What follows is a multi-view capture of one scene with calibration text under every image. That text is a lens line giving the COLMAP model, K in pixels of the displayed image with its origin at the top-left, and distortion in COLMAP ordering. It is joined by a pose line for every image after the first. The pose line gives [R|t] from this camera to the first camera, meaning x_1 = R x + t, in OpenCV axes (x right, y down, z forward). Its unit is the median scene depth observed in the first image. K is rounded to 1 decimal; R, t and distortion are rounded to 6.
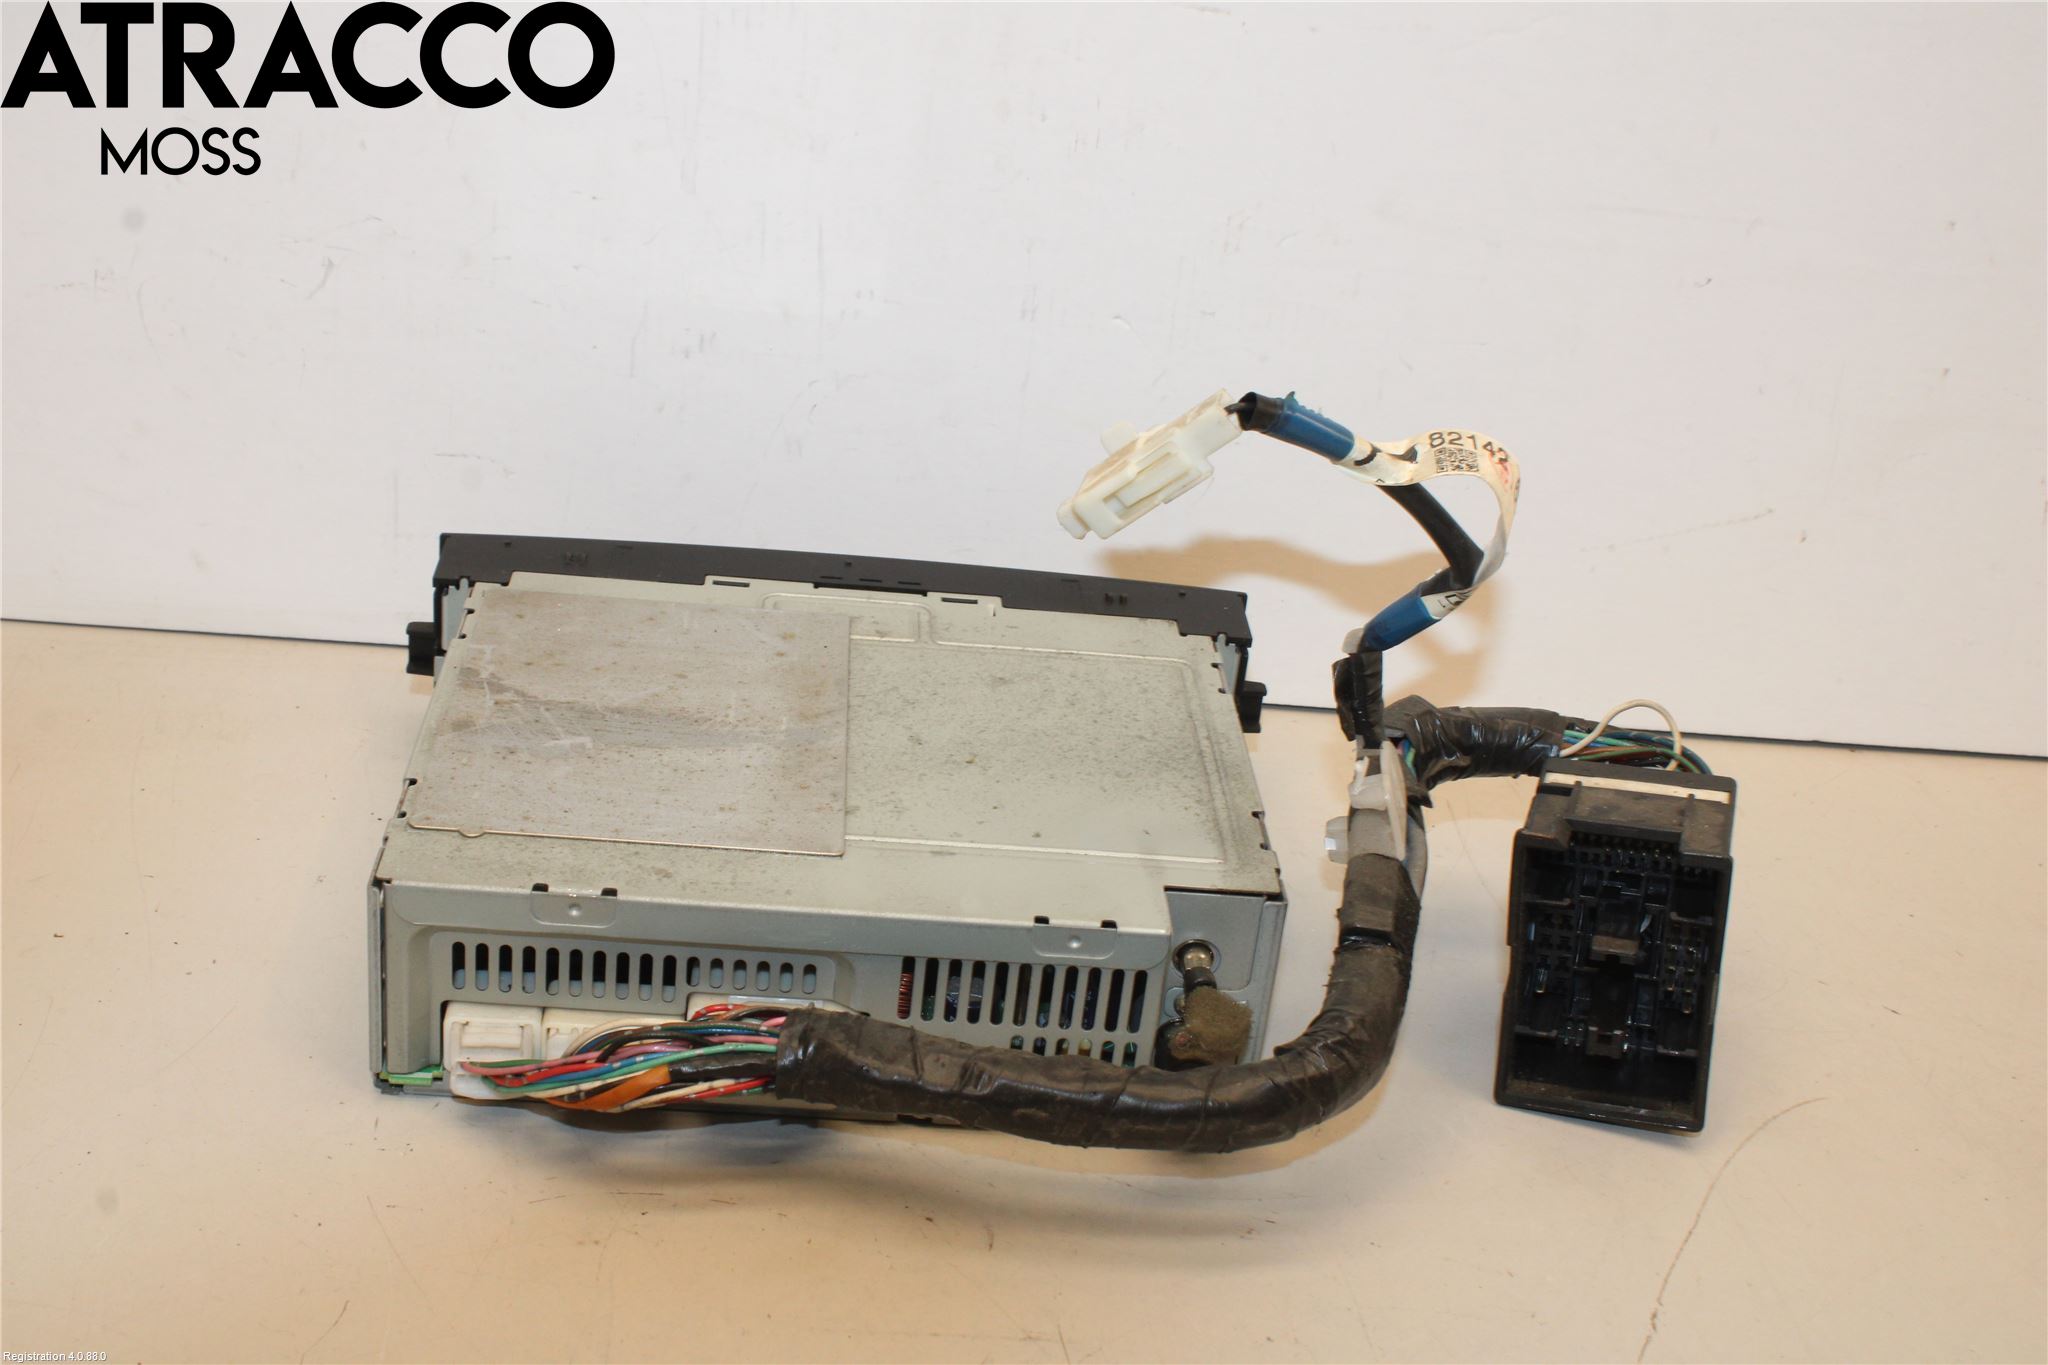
lens RADIAL K [[2634.8, 0, 1024.0], [0, 2634.8, 682.5], [0, 0, 1]] dist [-0.062633, 0.050186]
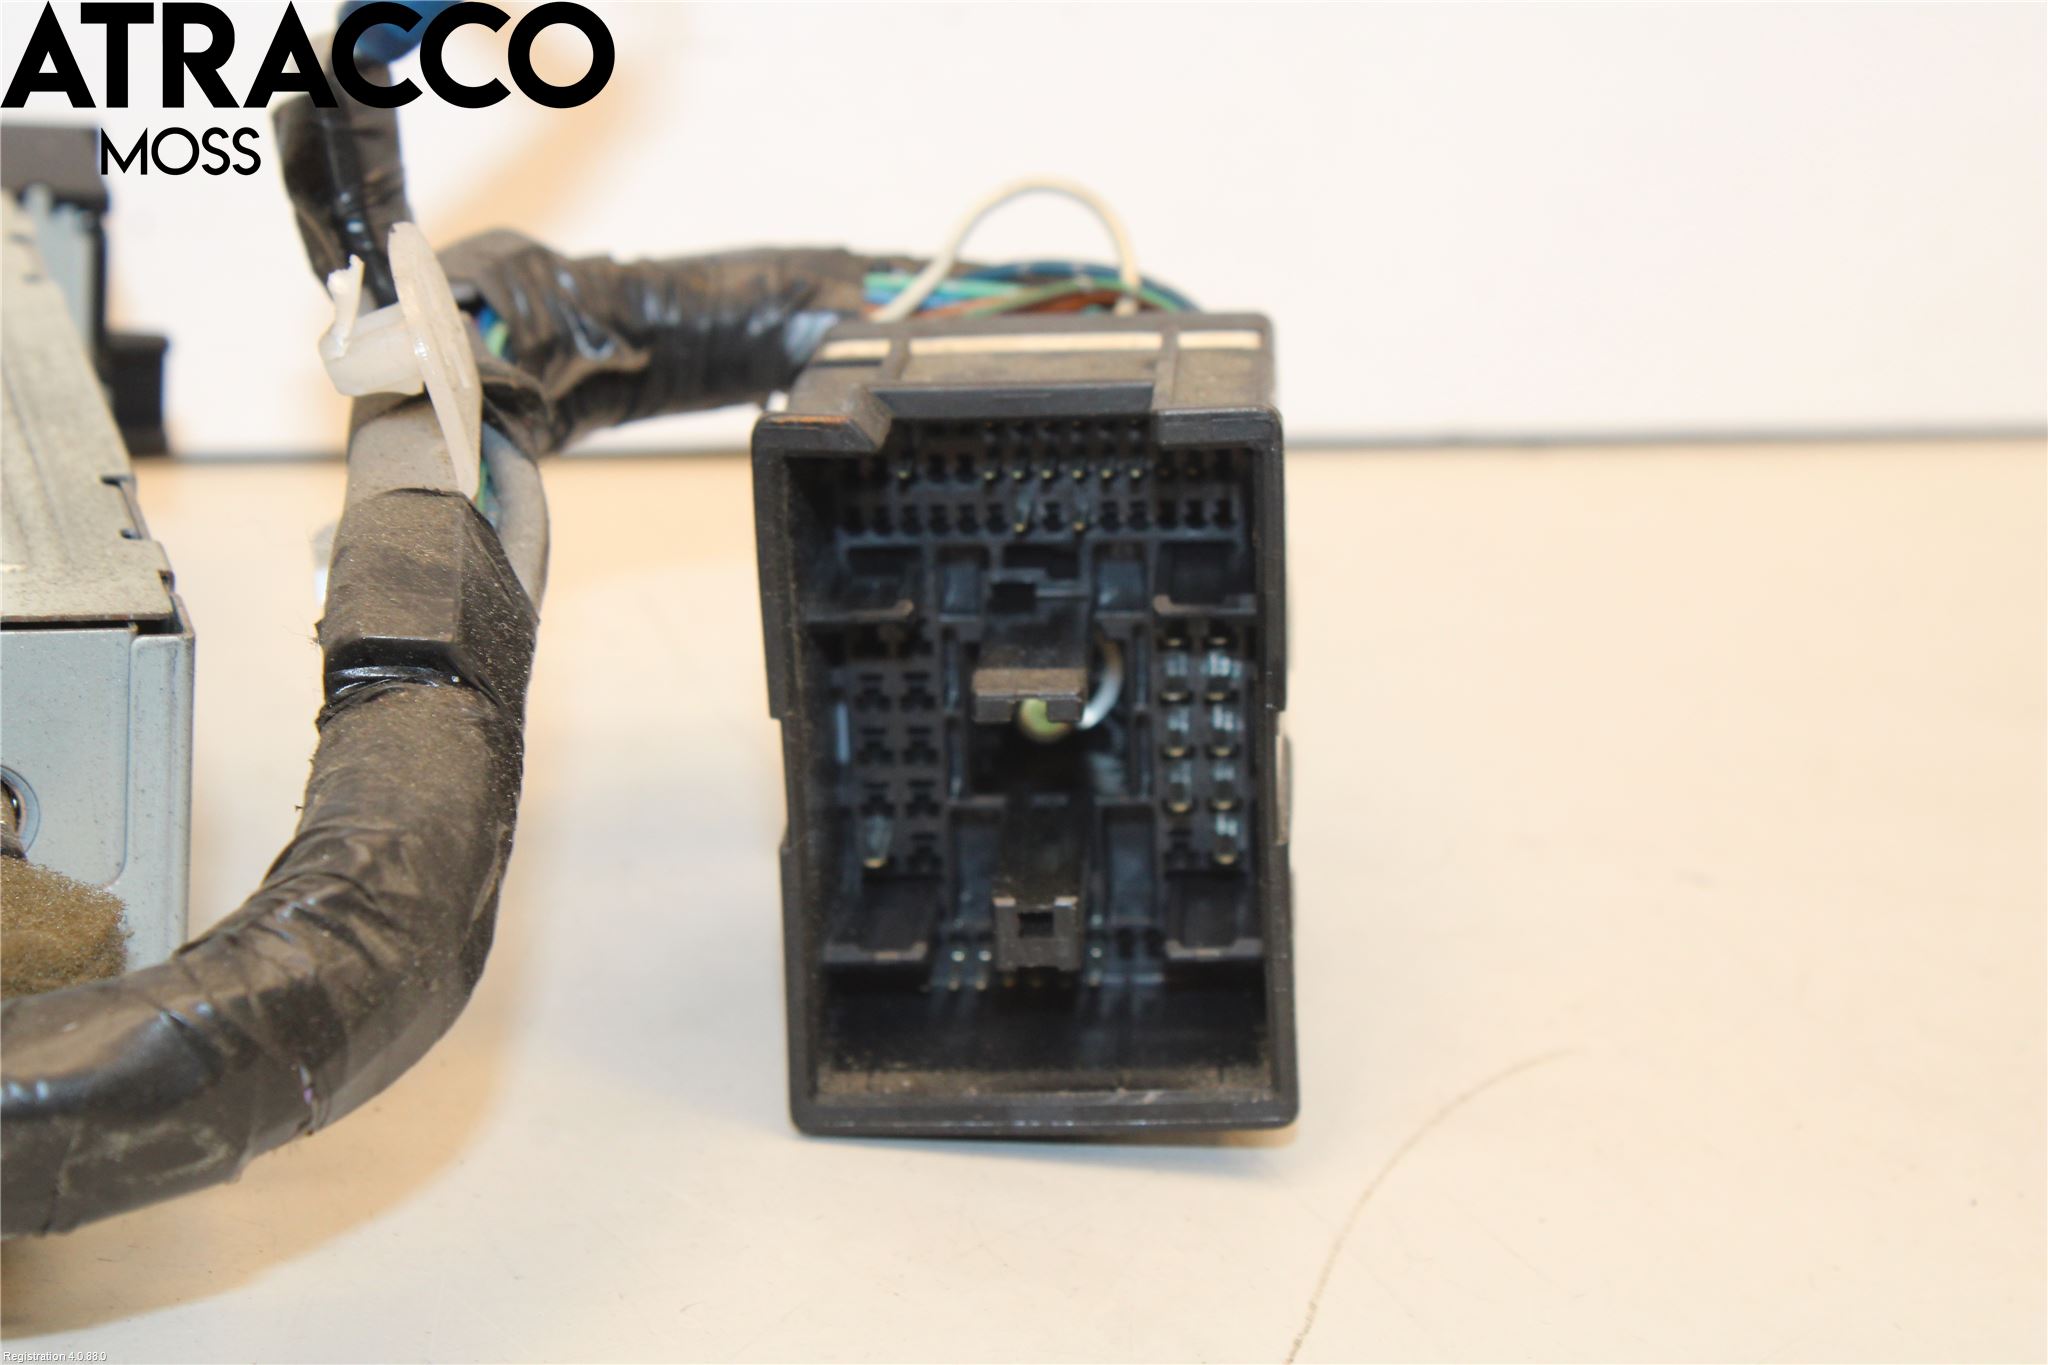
lens RADIAL K [[4869.6, 0, 1026.5], [0, 4869.6, 720.4], [0, 0, 1]] dist [0.121235, 0.118283]
pose [[0.971701, -0.106732, 0.210727, 0.065176], [0.120849, 0.991132, -0.055253, 0.148875], [-0.202961, 0.079156, 0.975982, 0.265231]]
